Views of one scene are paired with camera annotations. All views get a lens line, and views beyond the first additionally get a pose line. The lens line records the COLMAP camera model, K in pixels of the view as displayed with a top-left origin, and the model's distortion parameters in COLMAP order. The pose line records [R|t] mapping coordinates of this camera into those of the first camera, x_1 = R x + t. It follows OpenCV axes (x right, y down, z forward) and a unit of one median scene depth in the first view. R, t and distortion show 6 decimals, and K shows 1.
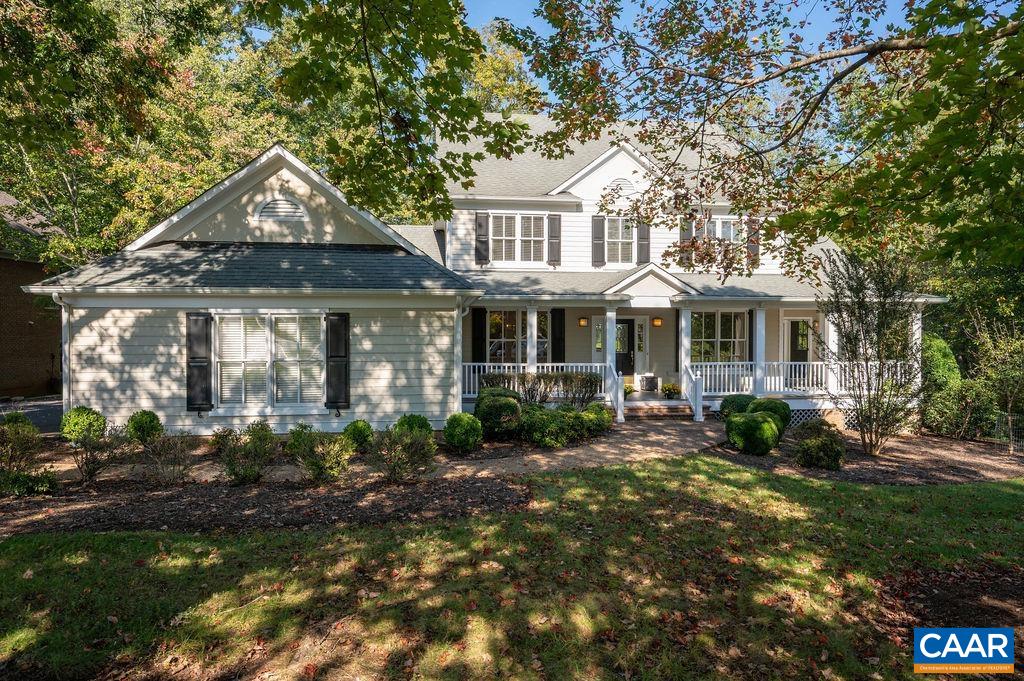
lens RADIAL K [[591.1, 0, 514.0], [0, 591.1, 331.2], [0, 0, 1]] dist [-0.004730, 0.000109]
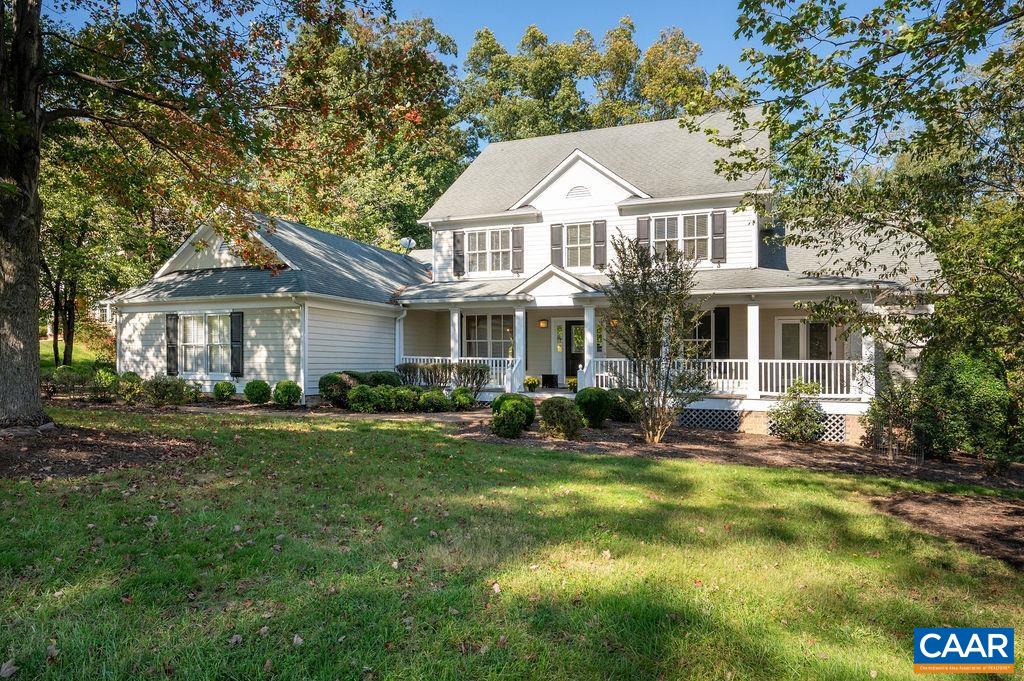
lens RADIAL K [[601.6, 0, 505.4], [0, 601.6, 343.9], [0, 0, 1]] dist [-0.010040, -0.000999]
pose [[0.881764, -0.003326, -0.471679, 0.661688], [-0.004920, 0.999856, -0.016247, 0.046377], [0.471665, 0.016646, 0.881620, -0.004616]]
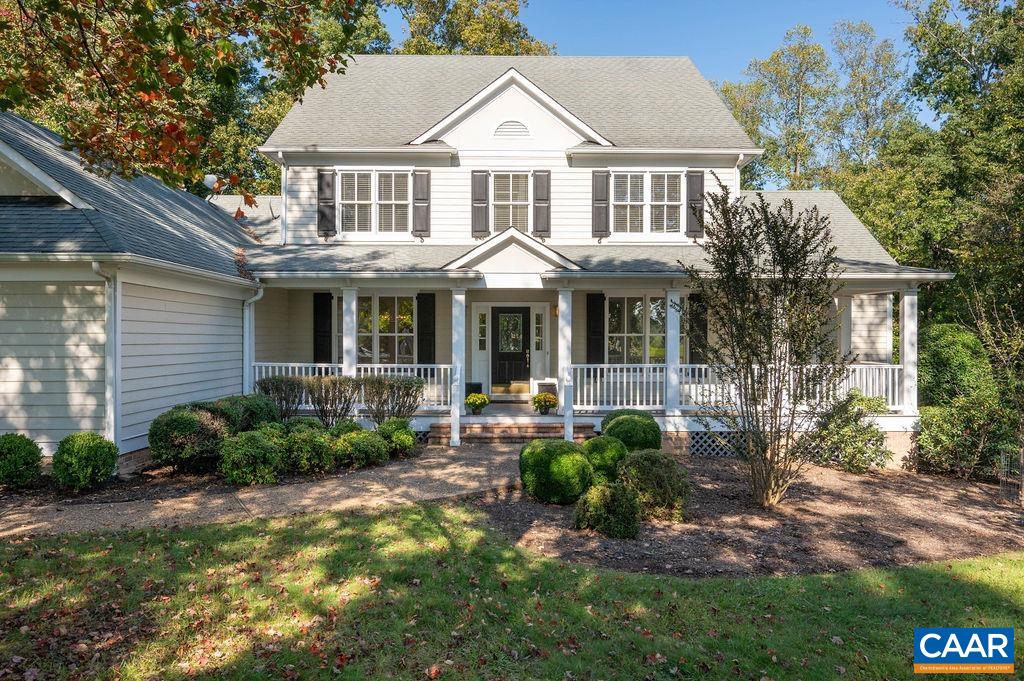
lens RADIAL K [[655.8, 0, 503.9], [0, 655.8, 318.2], [0, 0, 1]] dist [-0.018714, 0.002775]
pose [[0.994863, -0.000365, -0.101230, 0.297013], [-0.001675, 0.999797, -0.020066, 0.012982], [0.101217, 0.020132, 0.994661, 0.192880]]
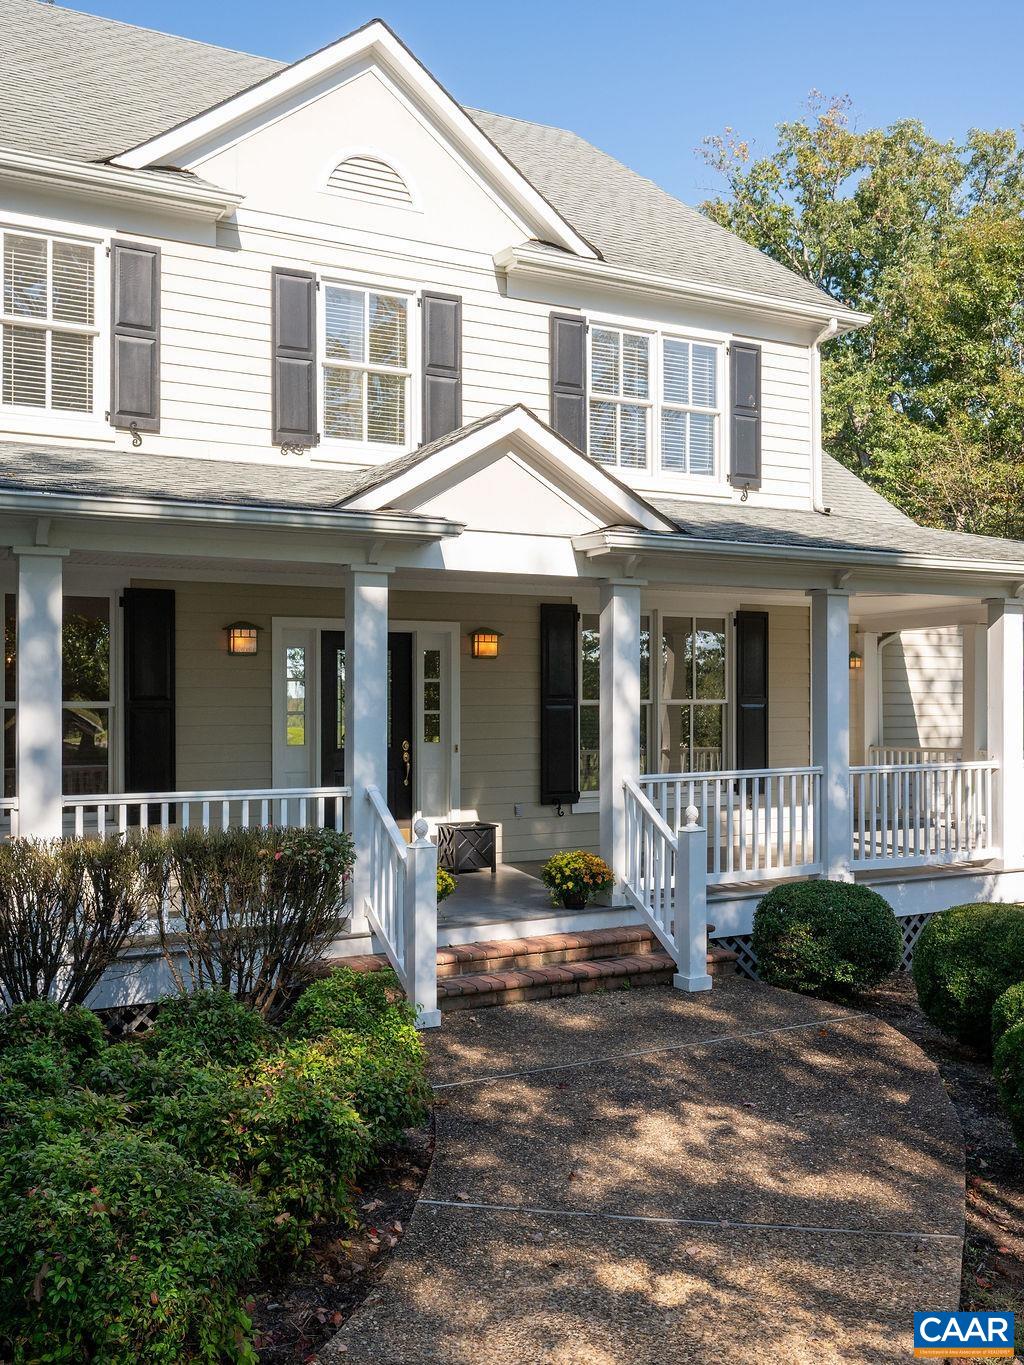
lens RADIAL K [[1223.8, 0, 504.8], [0, 1223.8, 672.6], [0, 0, 1]] dist [-0.001831, -0.008587]
pose [[0.931383, 0.002066, 0.364035, 0.024914], [0.009966, 0.999464, -0.031170, 0.022556], [-0.363904, 0.032659, 0.930864, 0.476323]]
